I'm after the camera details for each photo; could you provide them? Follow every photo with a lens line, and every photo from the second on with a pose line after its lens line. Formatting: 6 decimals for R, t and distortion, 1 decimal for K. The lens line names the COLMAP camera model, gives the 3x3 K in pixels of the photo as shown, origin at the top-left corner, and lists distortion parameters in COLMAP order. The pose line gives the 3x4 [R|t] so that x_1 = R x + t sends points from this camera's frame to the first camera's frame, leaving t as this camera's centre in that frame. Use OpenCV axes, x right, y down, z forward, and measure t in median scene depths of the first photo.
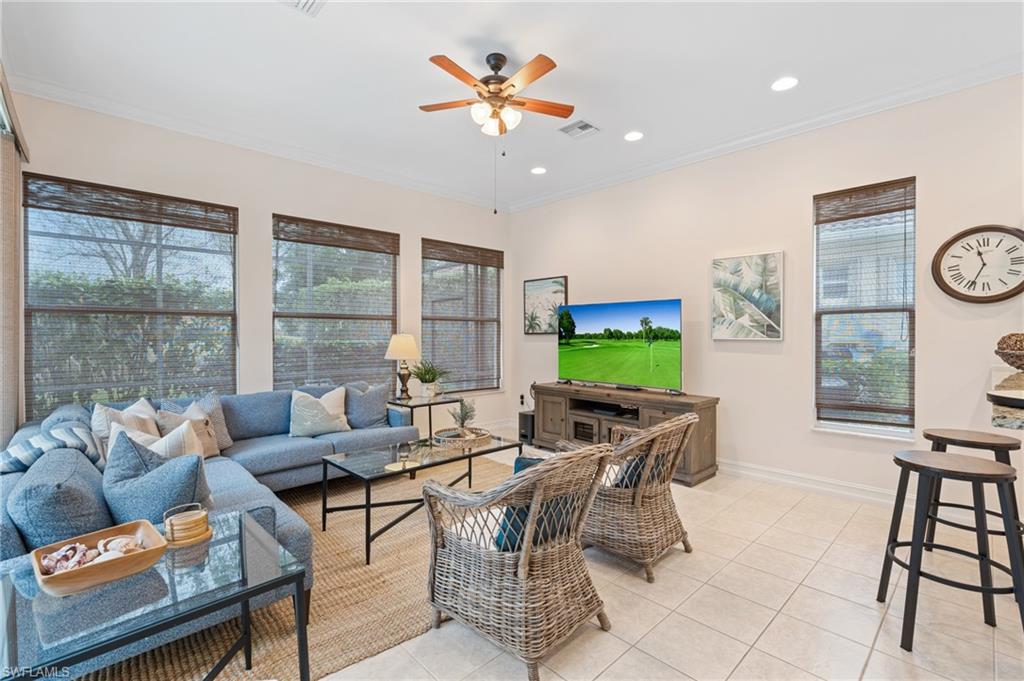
lens RADIAL K [[460.7, 0, 509.6], [0, 460.7, 339.8], [0, 0, 1]] dist [-0.008240, 0.001847]
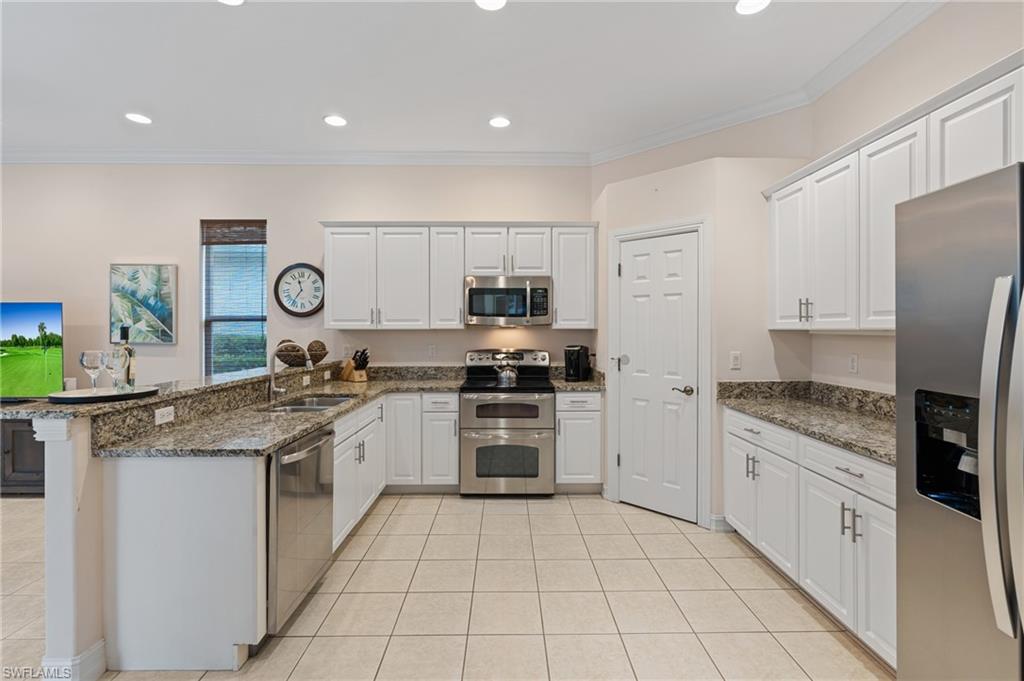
lens RADIAL K [[460.7, 0, 512.4], [0, 460.7, 329.4], [0, 0, 1]] dist [-0.008240, 0.001847]
pose [[0.674805, -0.001602, 0.737995, 0.281236], [0.007978, 0.999955, -0.005125, -0.019037], [-0.737953, 0.009346, 0.674787, -0.312400]]
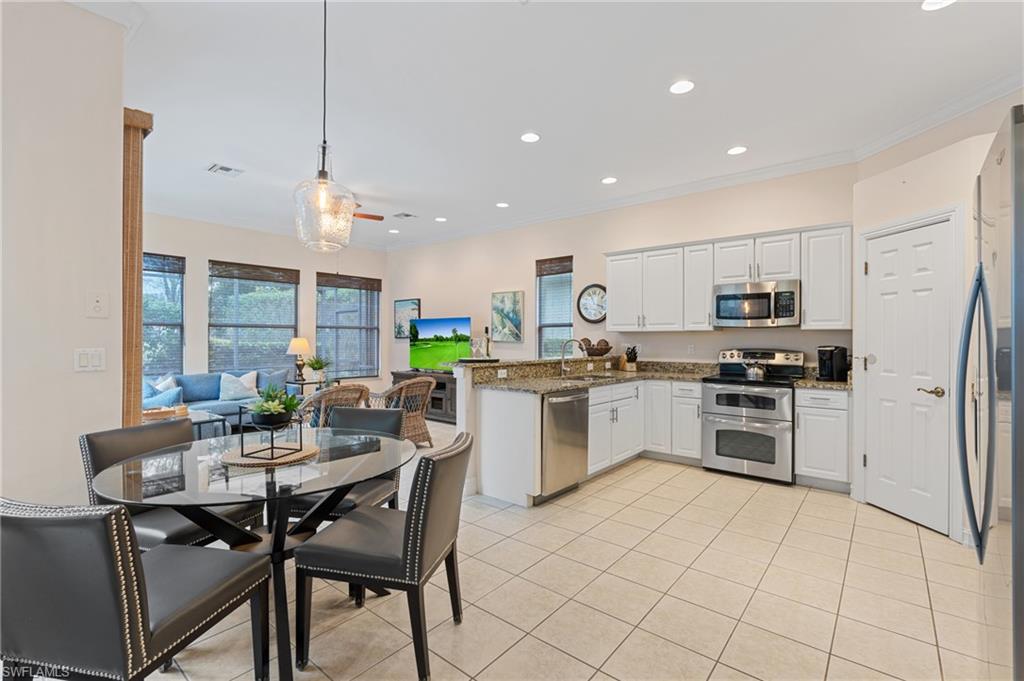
lens RADIAL K [[460.7, 0, 512.6], [0, 460.7, 338.3], [0, 0, 1]] dist [-0.008240, 0.001847]
pose [[0.992401, 0.002742, 0.123011, 0.297561], [-0.001346, 0.999934, -0.011431, 0.005850], [-0.123035, 0.011179, 0.992339, -0.629801]]
